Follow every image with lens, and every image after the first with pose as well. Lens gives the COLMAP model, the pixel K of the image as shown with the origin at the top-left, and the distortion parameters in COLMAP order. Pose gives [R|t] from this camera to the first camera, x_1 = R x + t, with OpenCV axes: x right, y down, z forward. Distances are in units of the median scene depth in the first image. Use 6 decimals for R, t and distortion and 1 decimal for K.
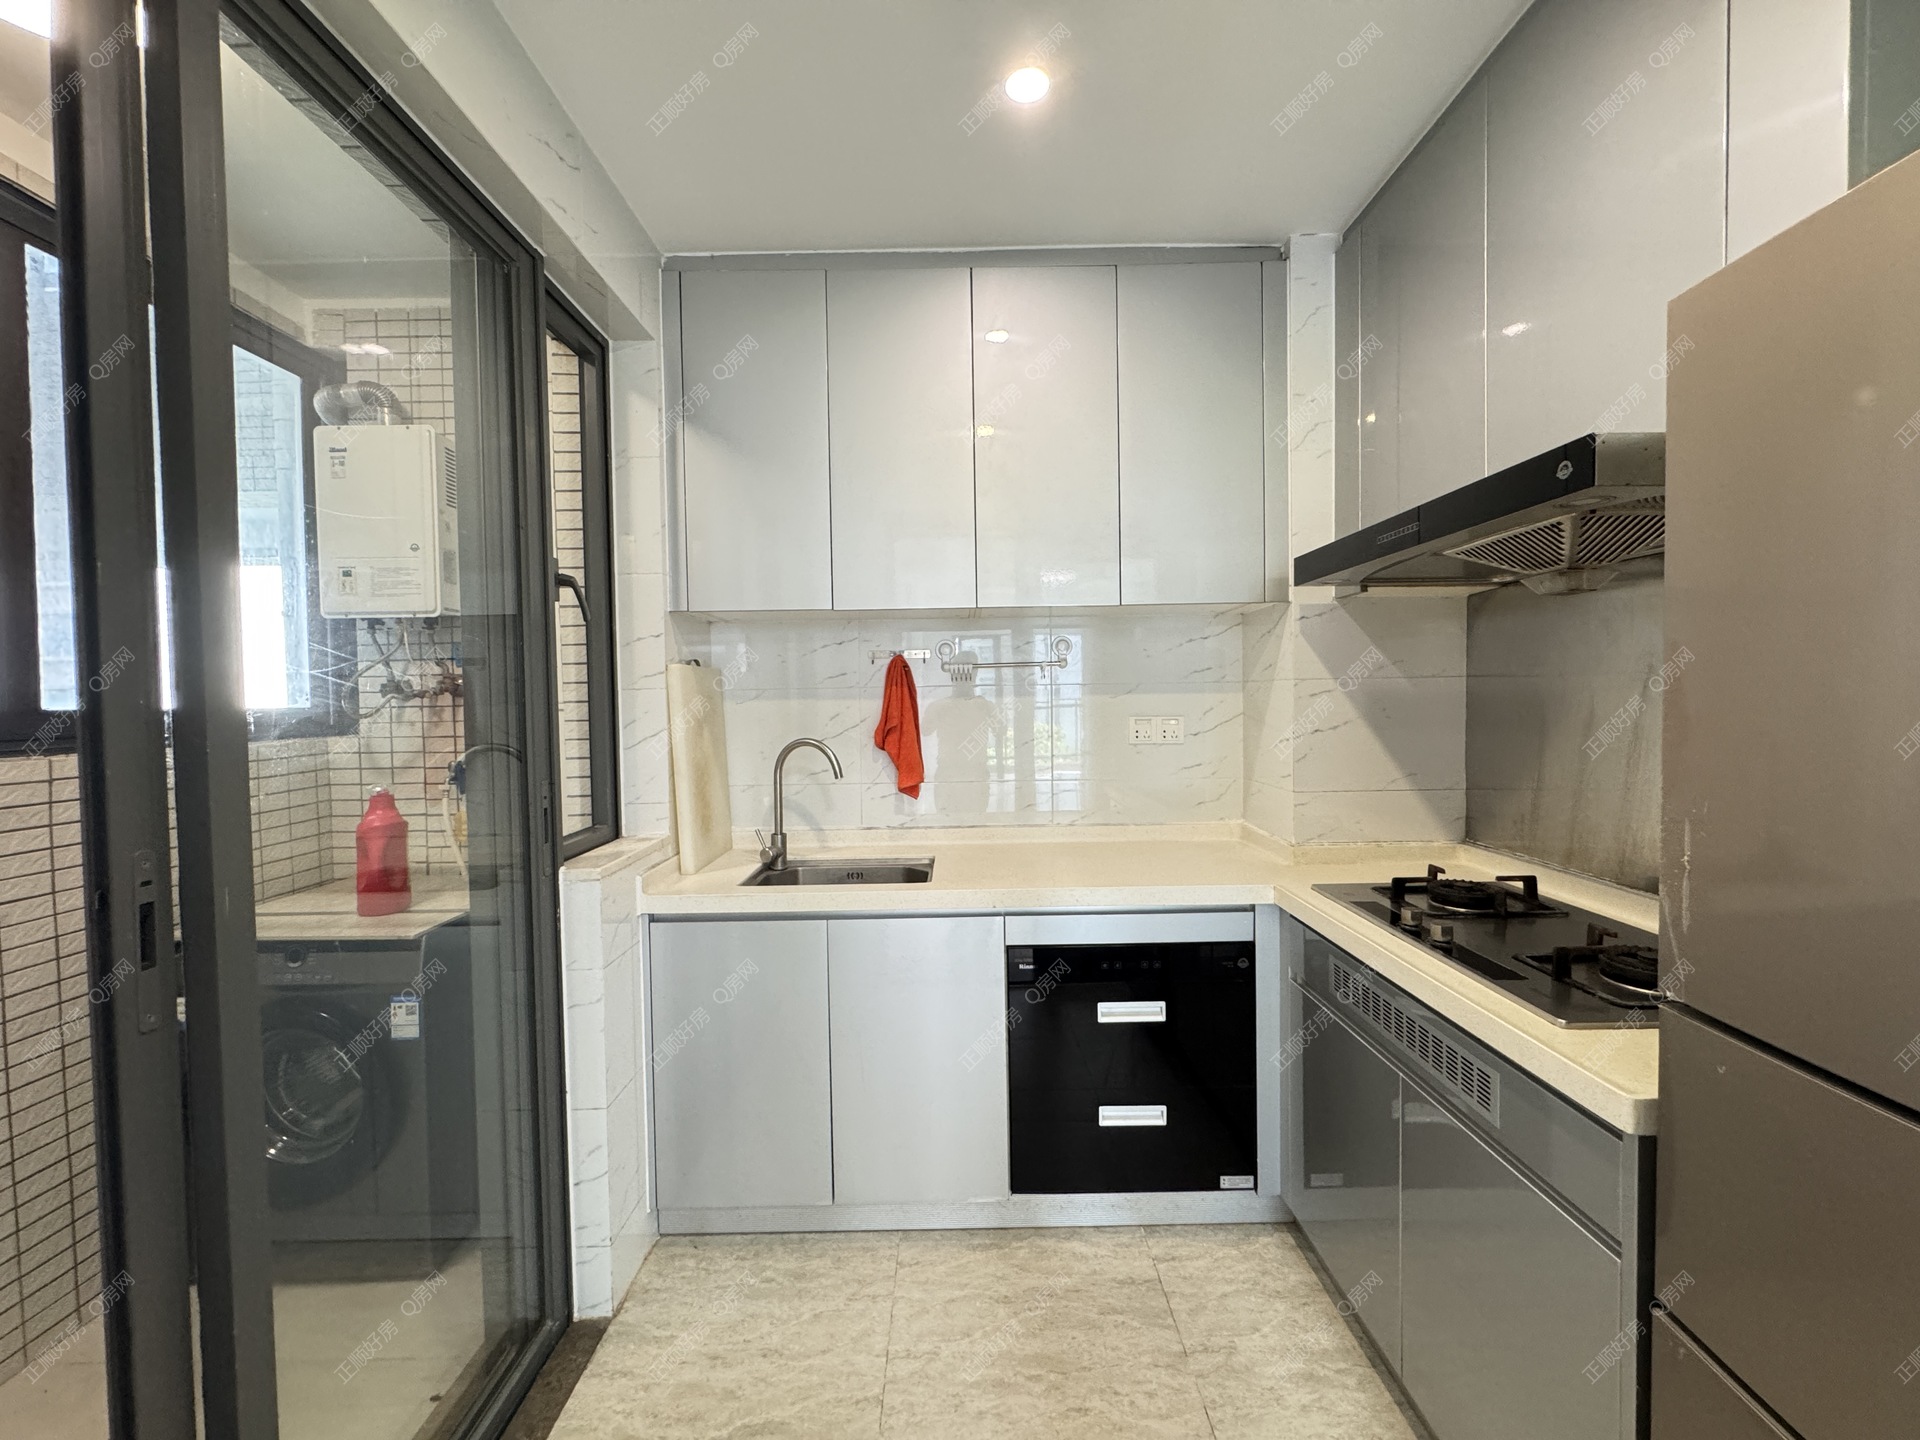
lens RADIAL K [[767.7, 0, 957.2], [0, 767.7, 722.7], [0, 0, 1]] dist [-0.006195, -0.000280]
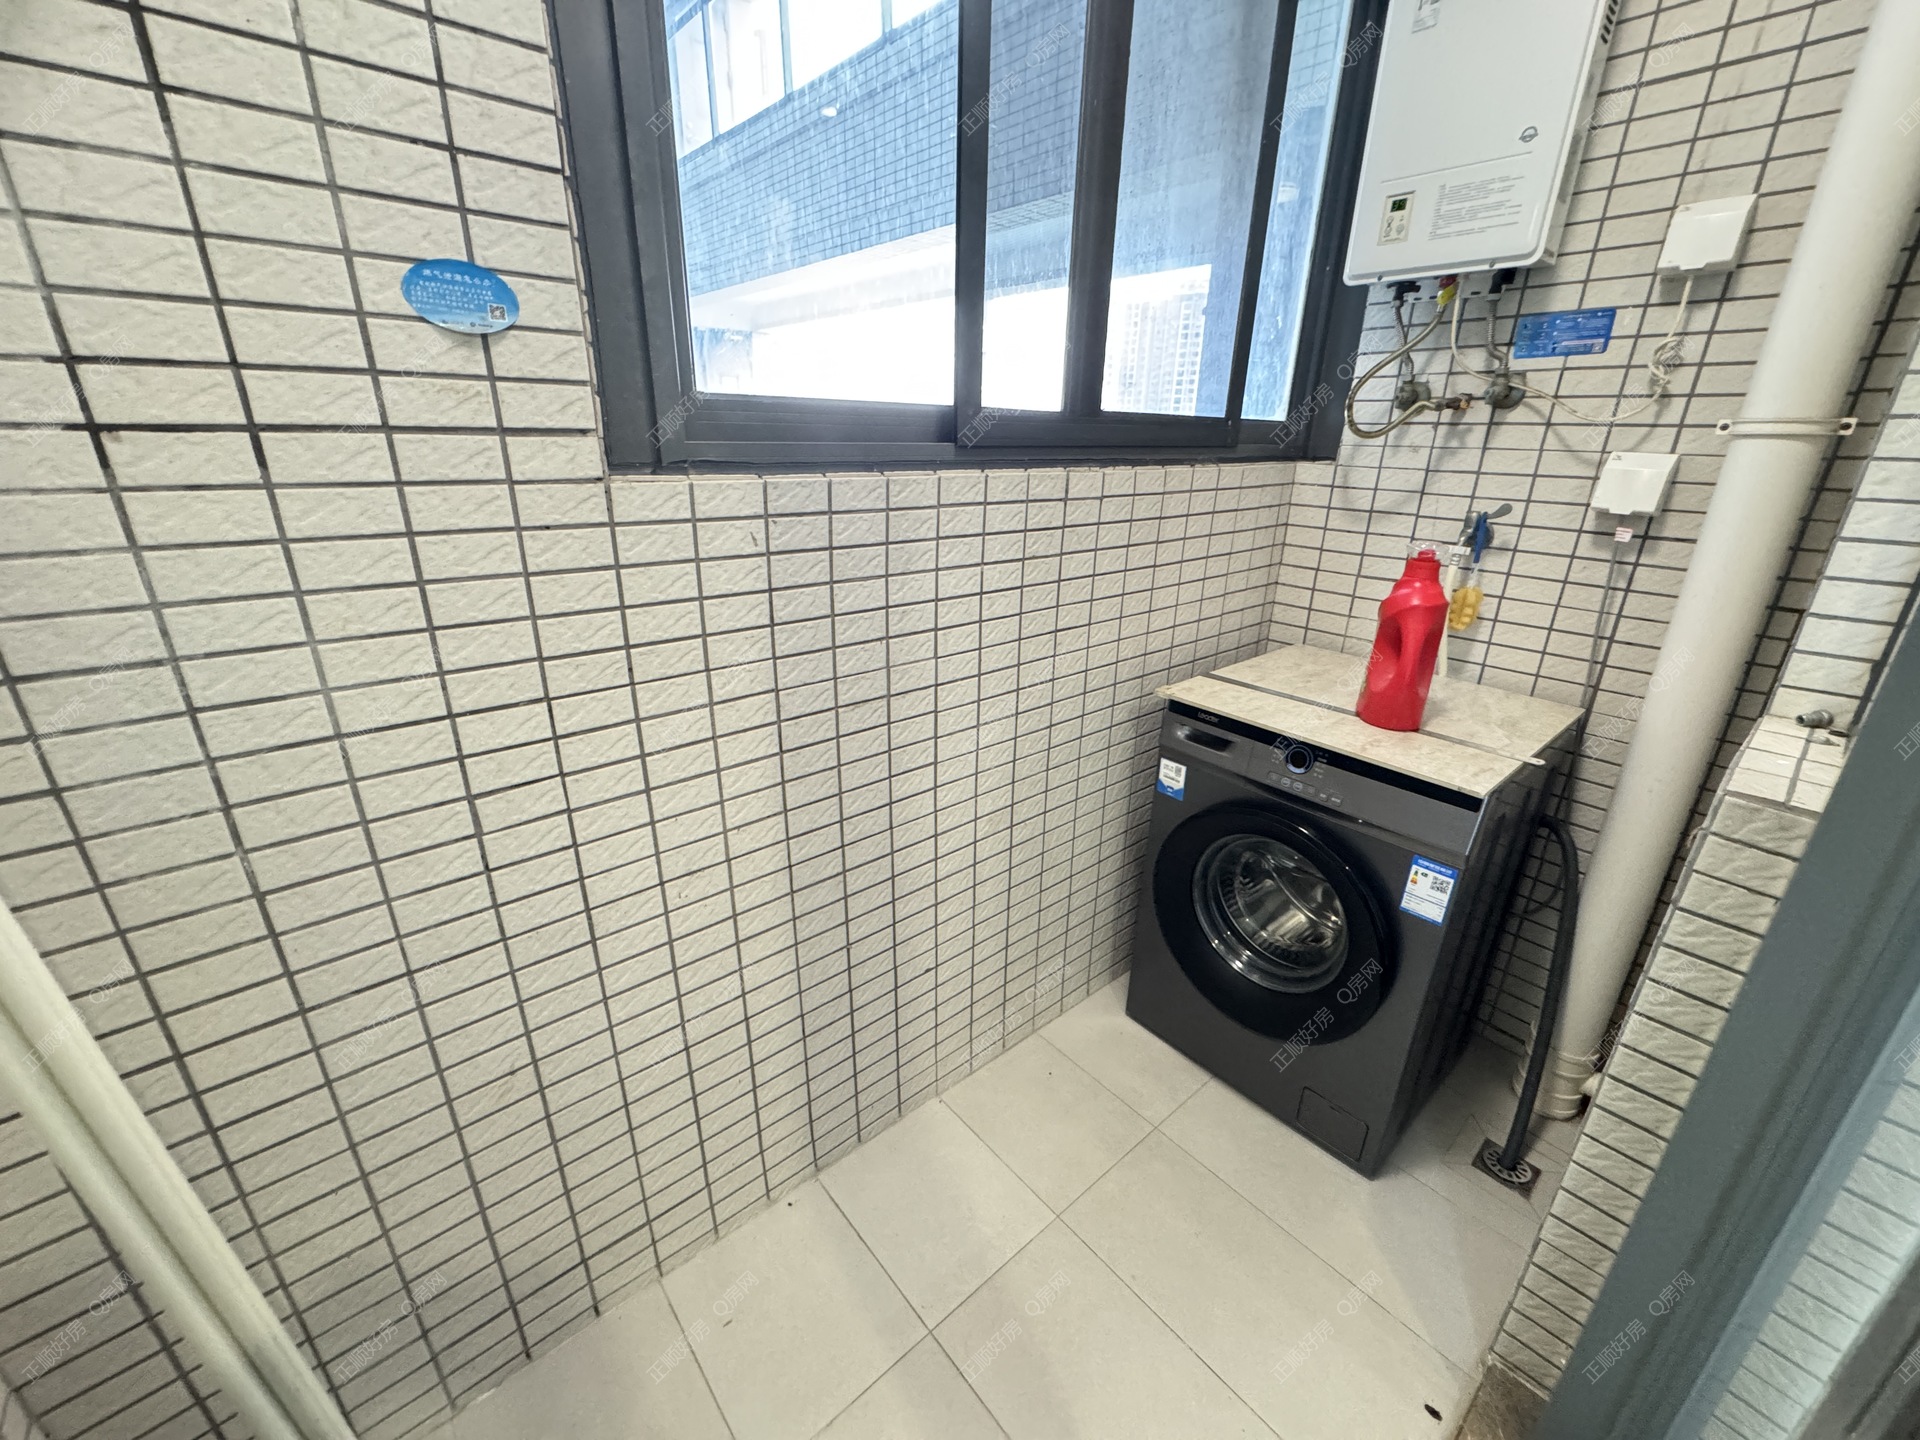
lens RADIAL K [[767.7, 0, 957.2], [0, 767.7, 722.7], [0, 0, 1]] dist [-0.006195, -0.000280]
pose [[0.648629, 0.295918, -0.701222, -0.447196], [-0.051879, 0.936369, 0.347162, 0.015204], [0.759334, -0.188801, 0.622708, 0.210307]]
